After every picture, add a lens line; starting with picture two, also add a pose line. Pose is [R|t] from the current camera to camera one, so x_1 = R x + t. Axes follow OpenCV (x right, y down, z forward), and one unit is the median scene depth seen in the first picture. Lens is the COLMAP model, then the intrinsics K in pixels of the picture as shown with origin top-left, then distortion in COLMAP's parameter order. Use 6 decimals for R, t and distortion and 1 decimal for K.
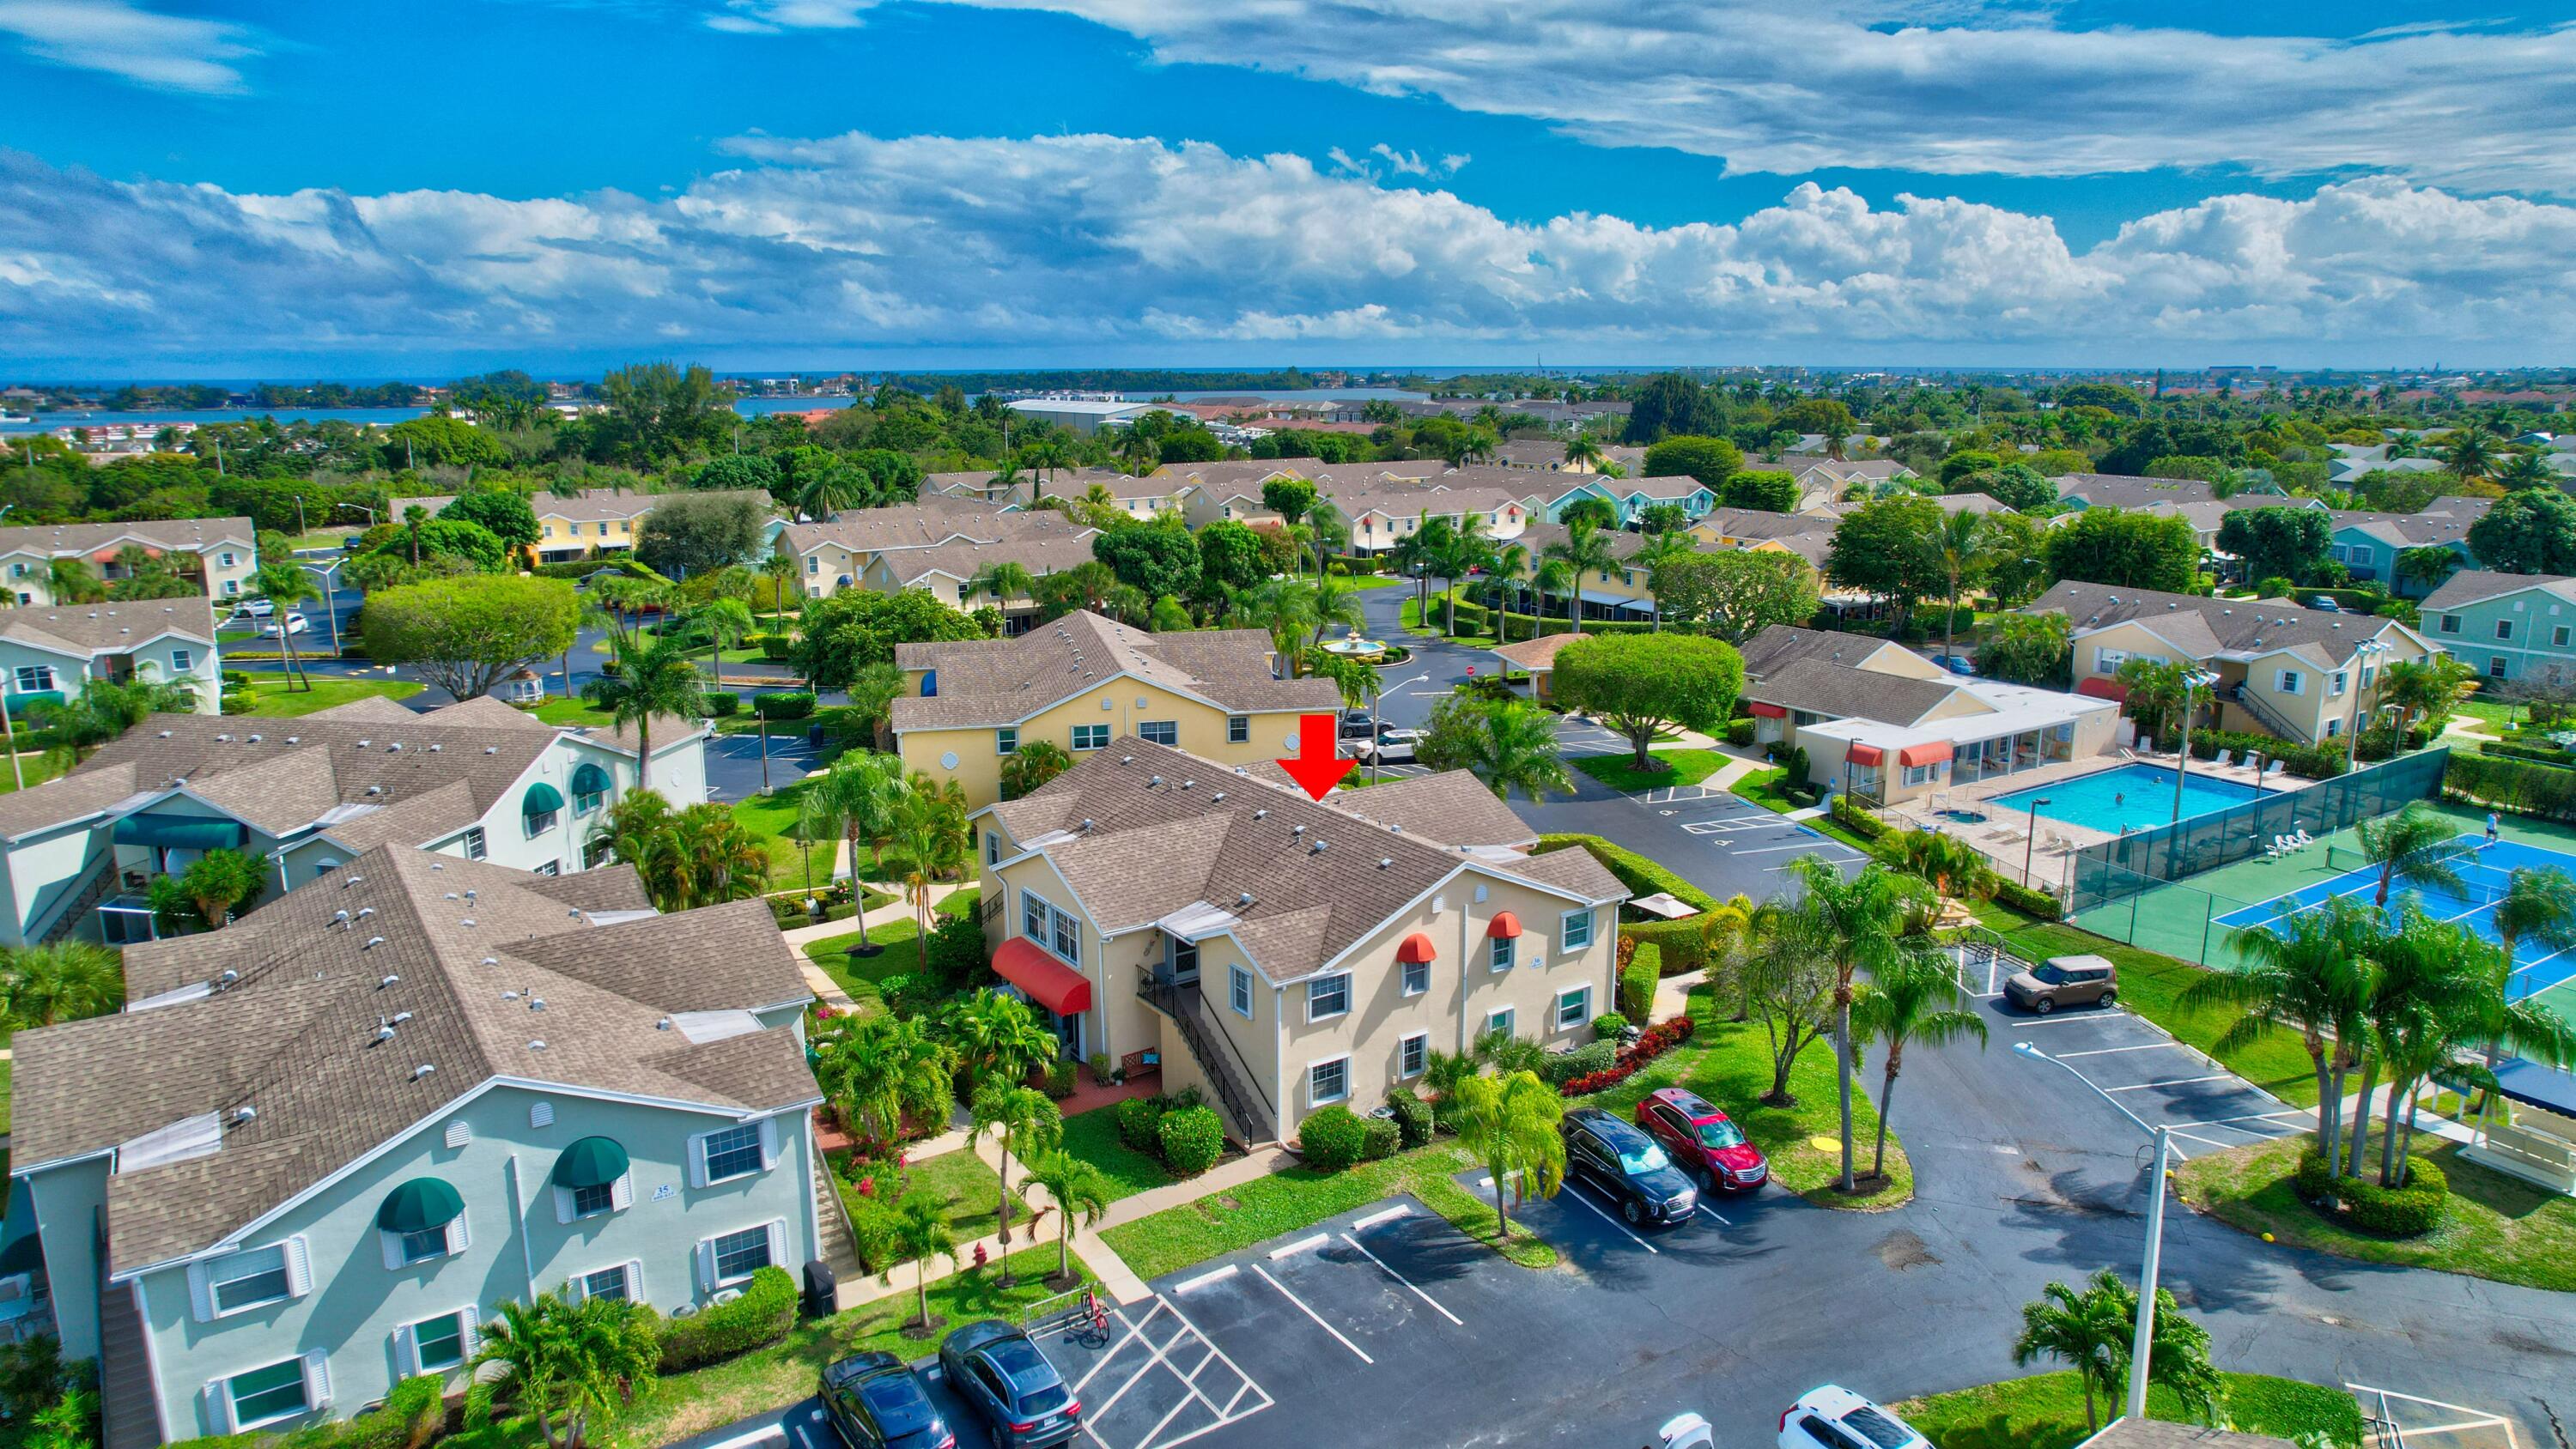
lens RADIAL K [[1633.1, 0, 1293.4], [0, 1633.1, 717.5], [0, 0, 1]] dist [-0.075249, 0.058633]
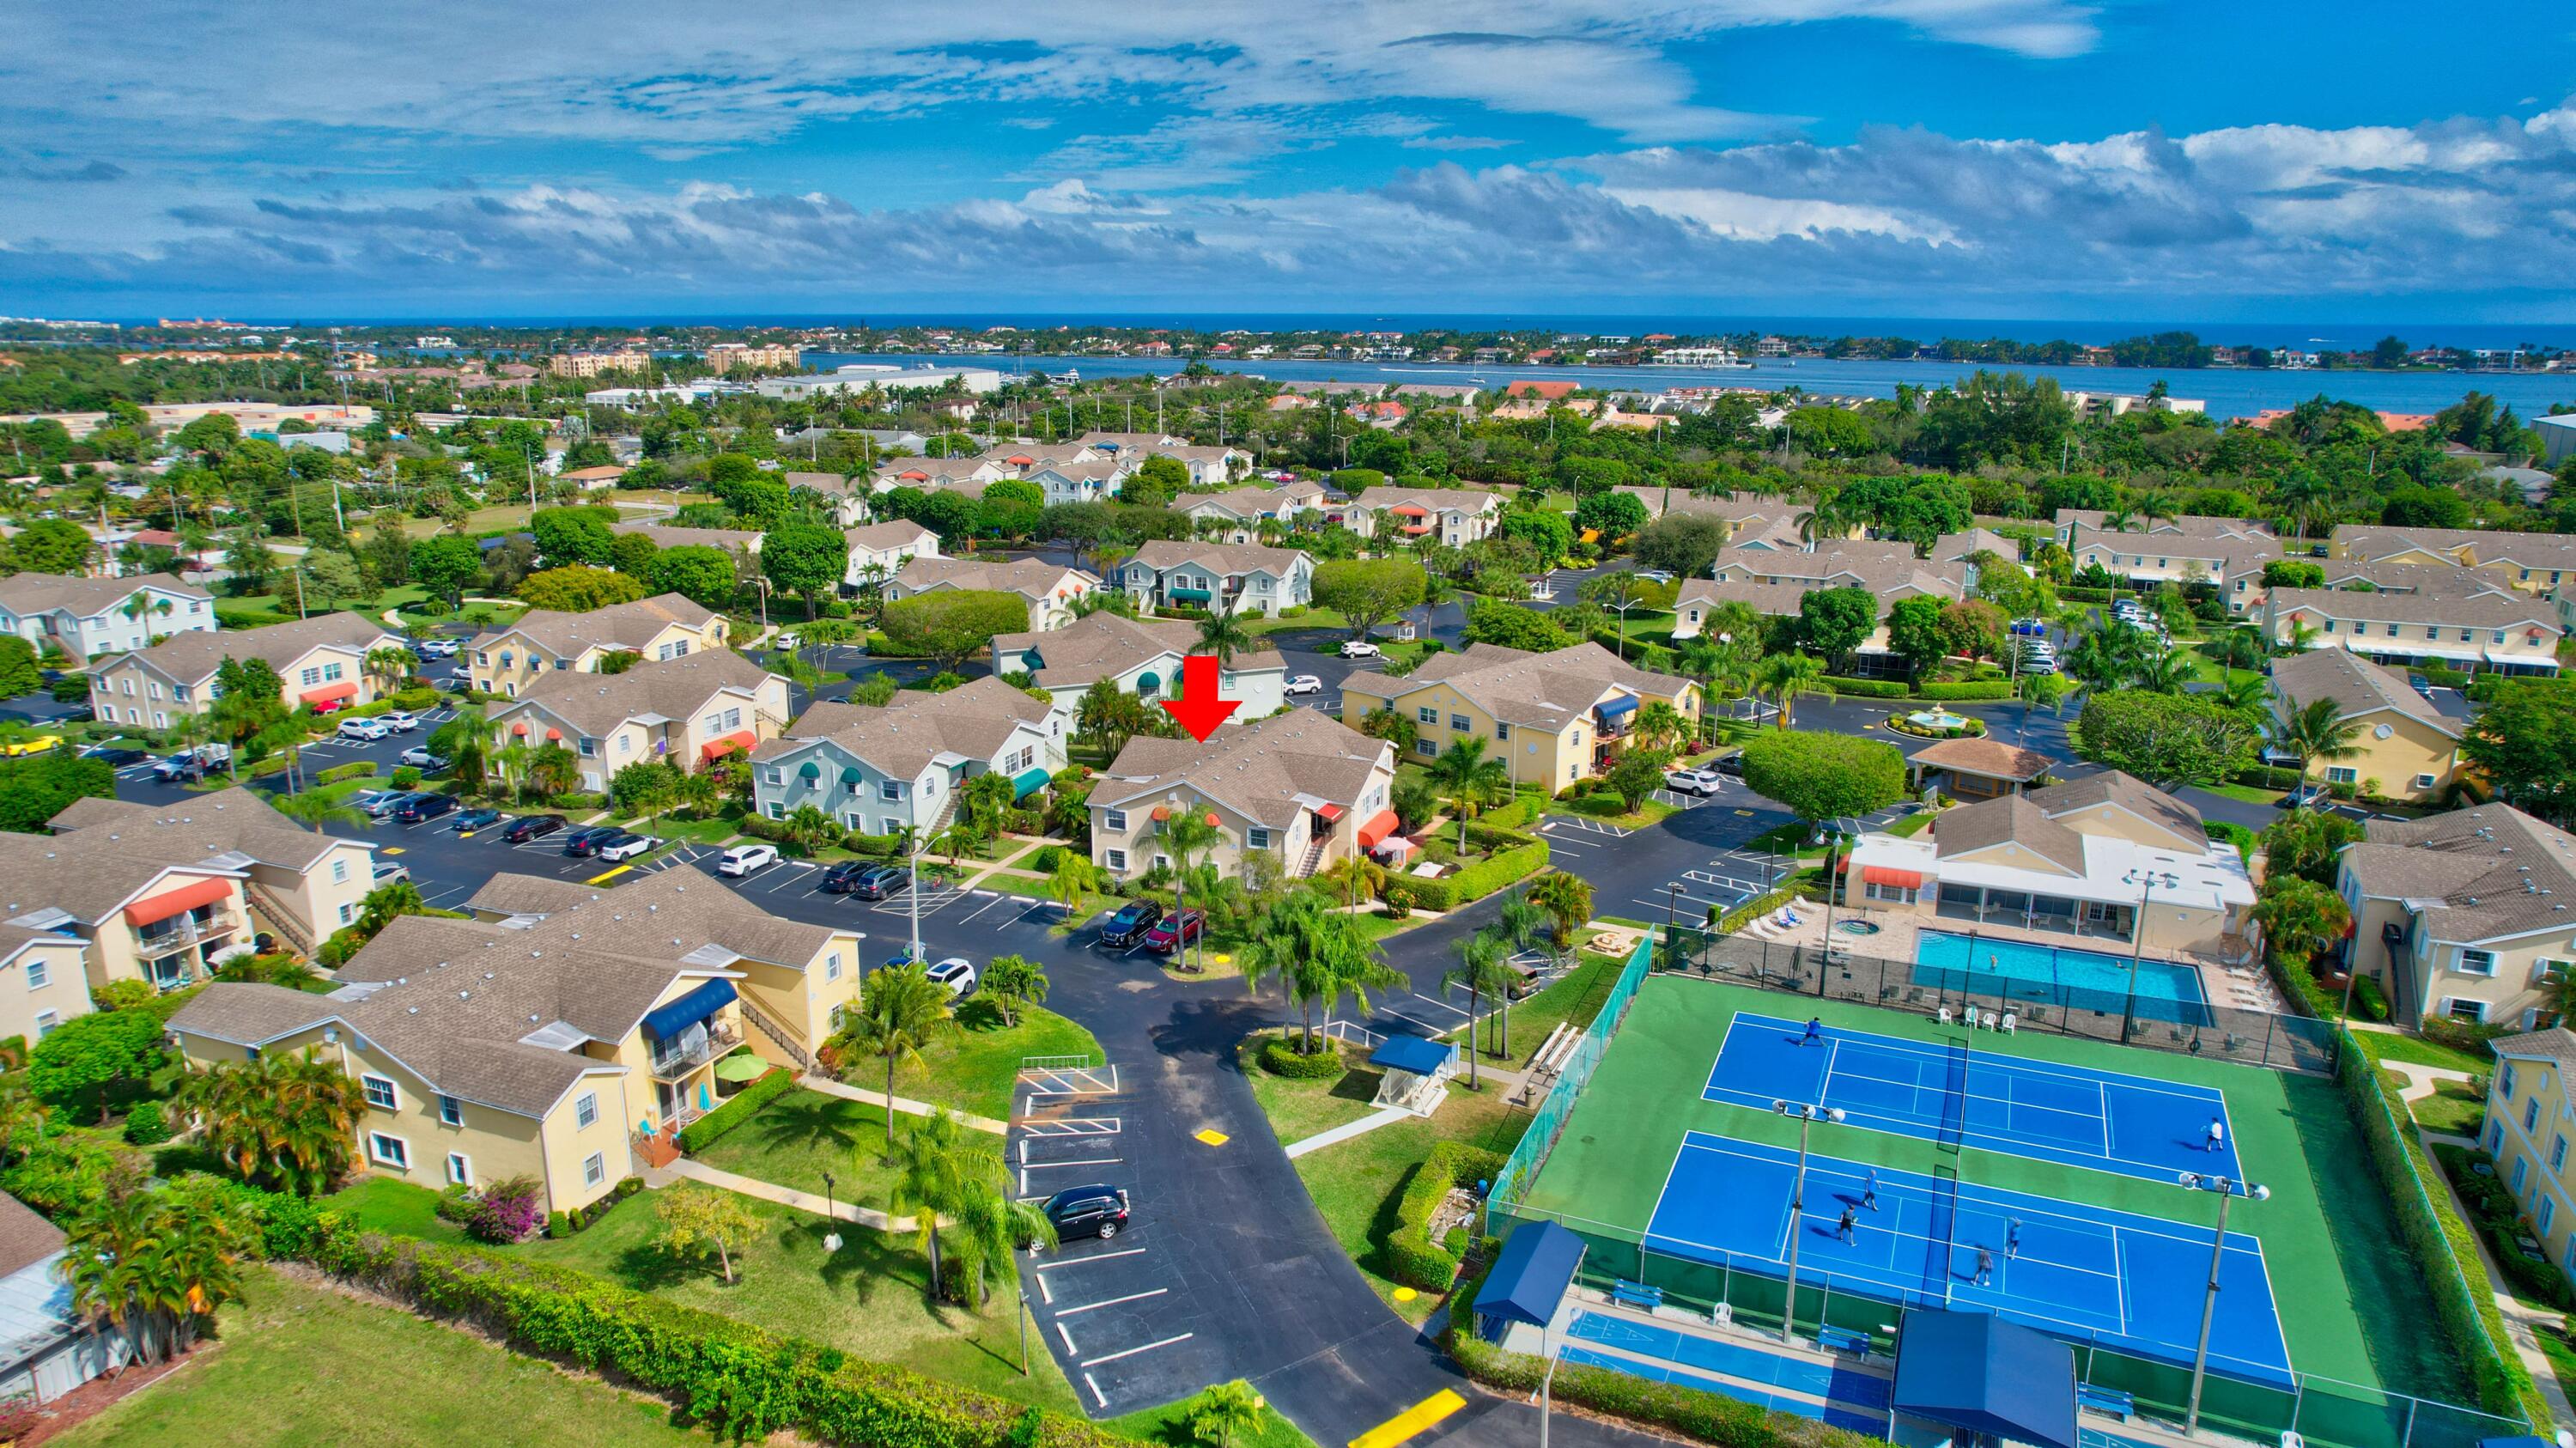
lens RADIAL K [[1689.5, 0, 1302.7], [0, 1689.5, 721.6], [0, 0, 1]] dist [-0.098581, 0.099690]
pose [[0.556289, 0.205304, -0.805228, 1.243566], [-0.180914, 0.975679, 0.123779, -0.179447], [0.811057, 0.076820, 0.579902, -0.076105]]
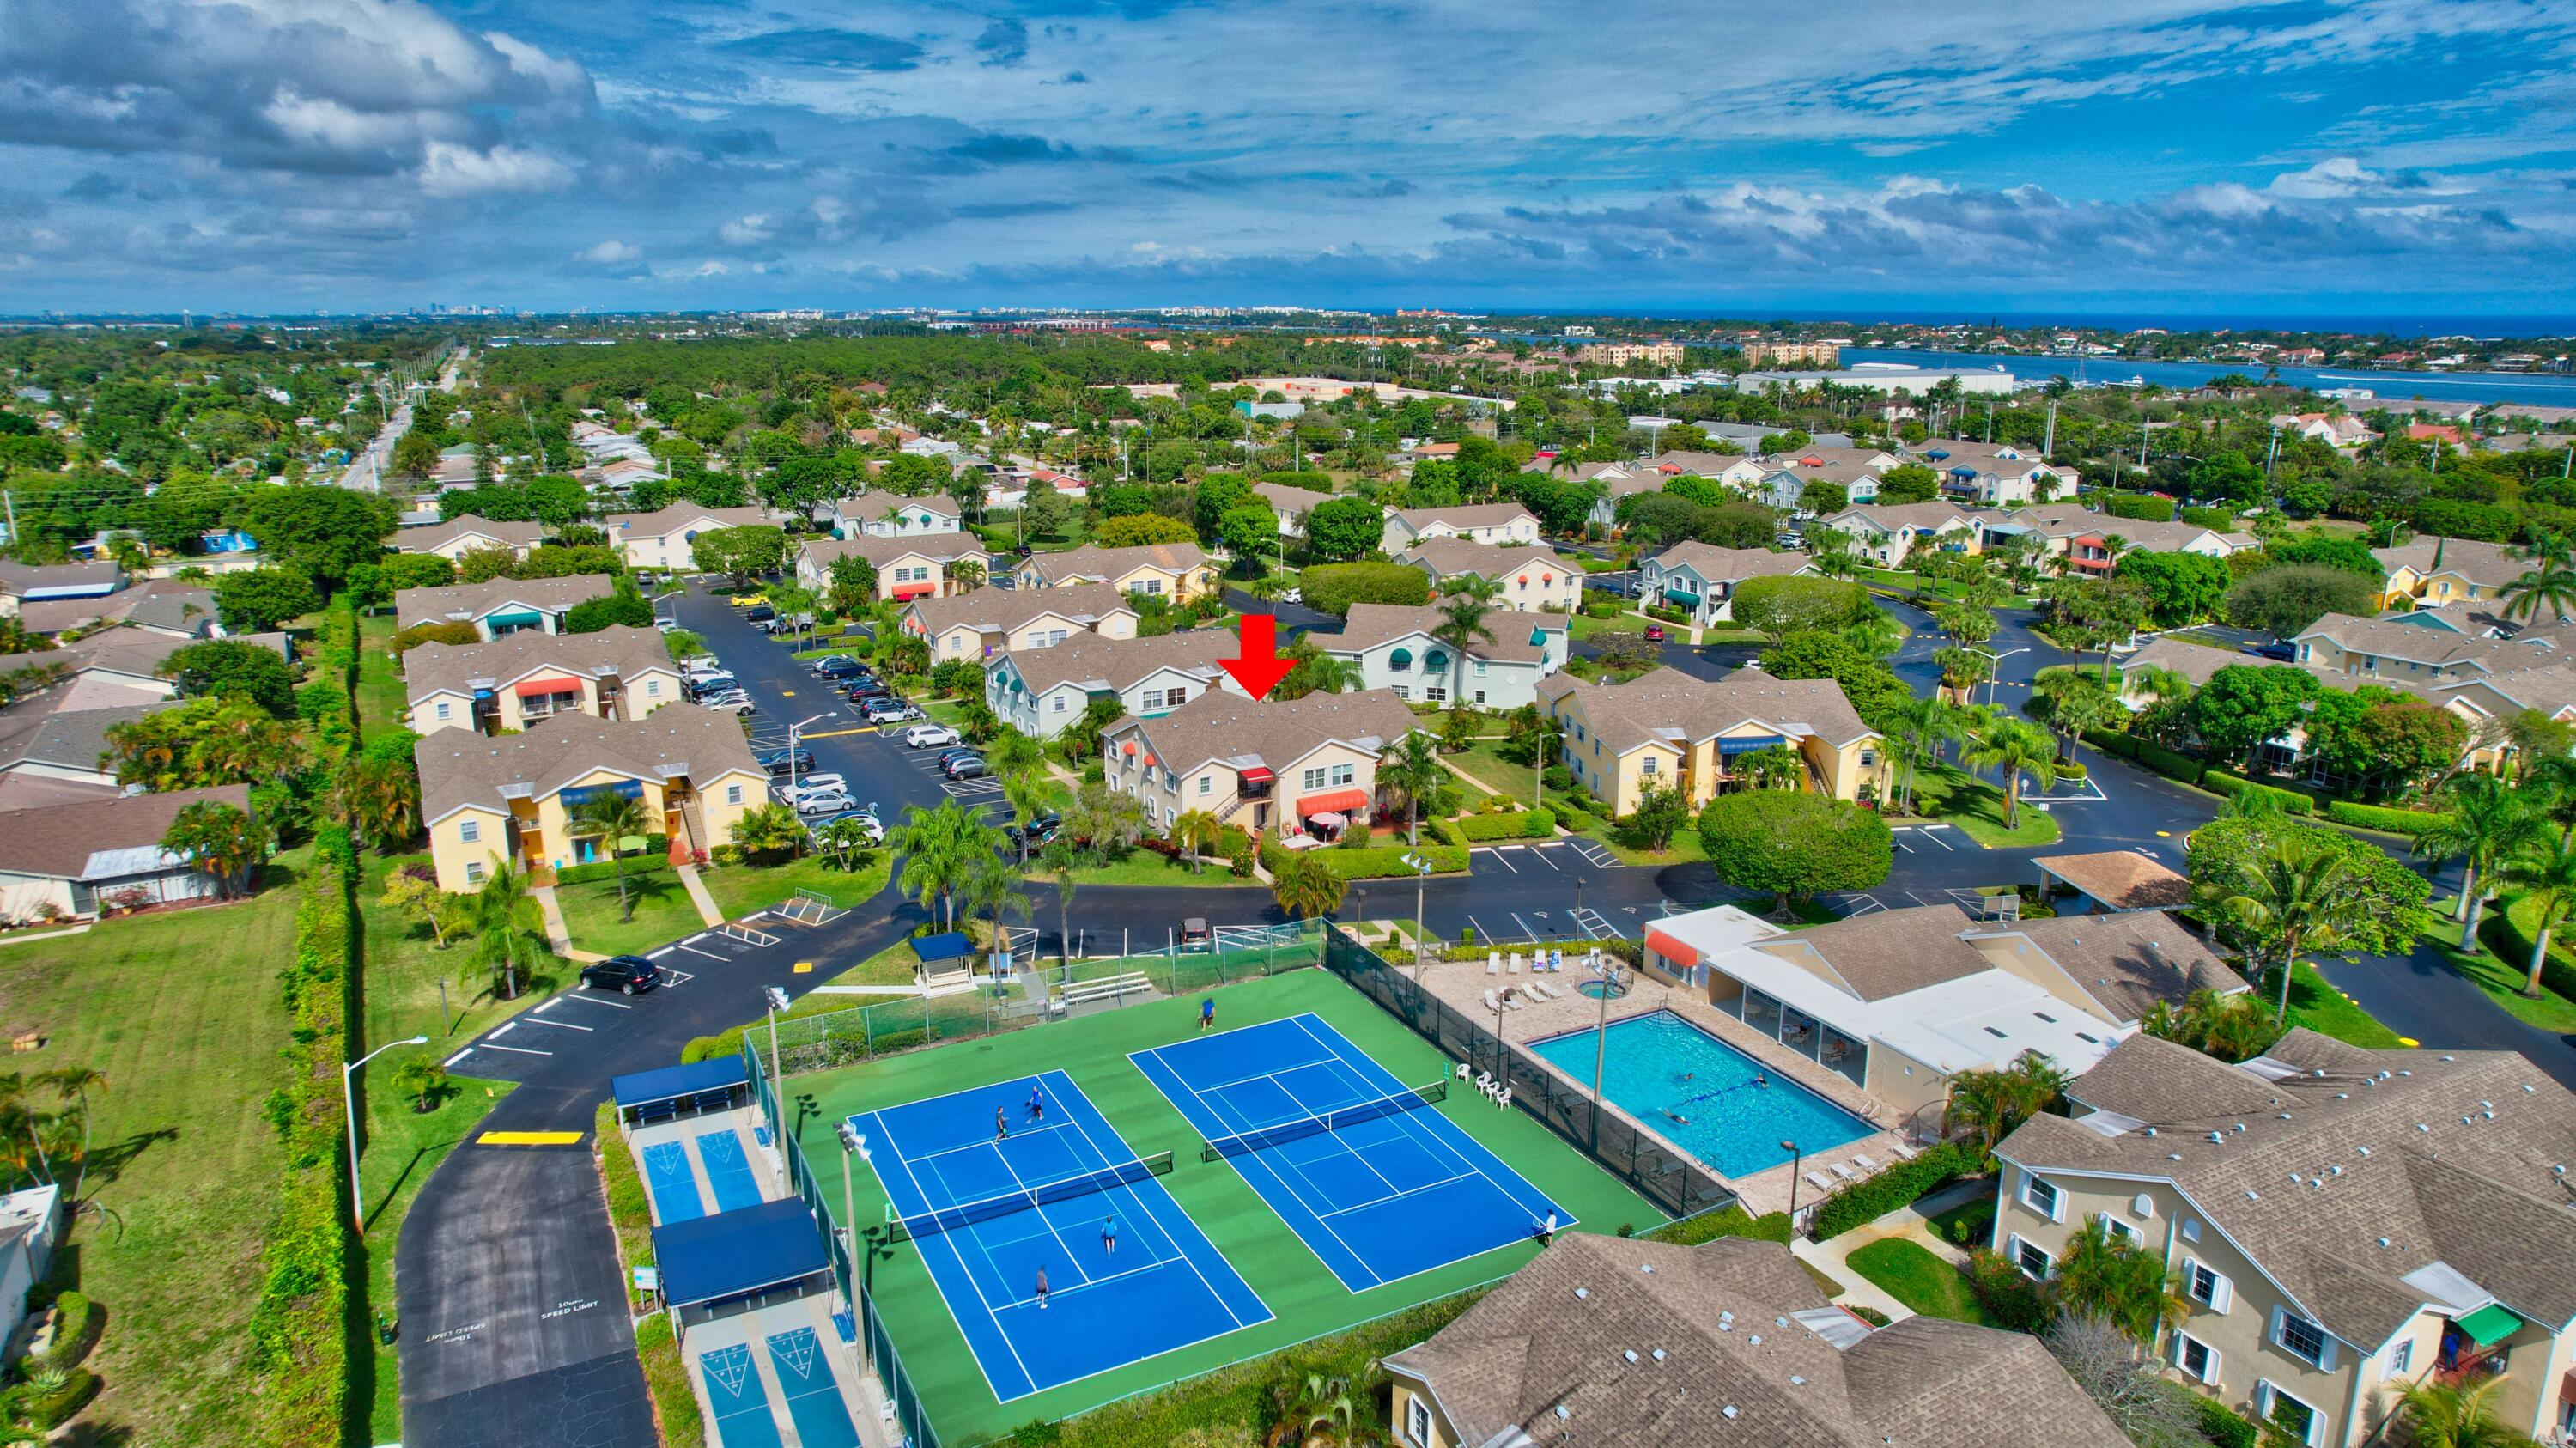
lens RADIAL K [[1689.5, 0, 1302.7], [0, 1689.5, 721.6], [0, 0, 1]] dist [-0.098581, 0.099690]
pose [[-0.101755, 0.246586, -0.963764, 1.610031], [-0.207975, 0.942112, 0.263004, -0.399874], [0.972827, 0.227201, -0.044581, 0.896093]]
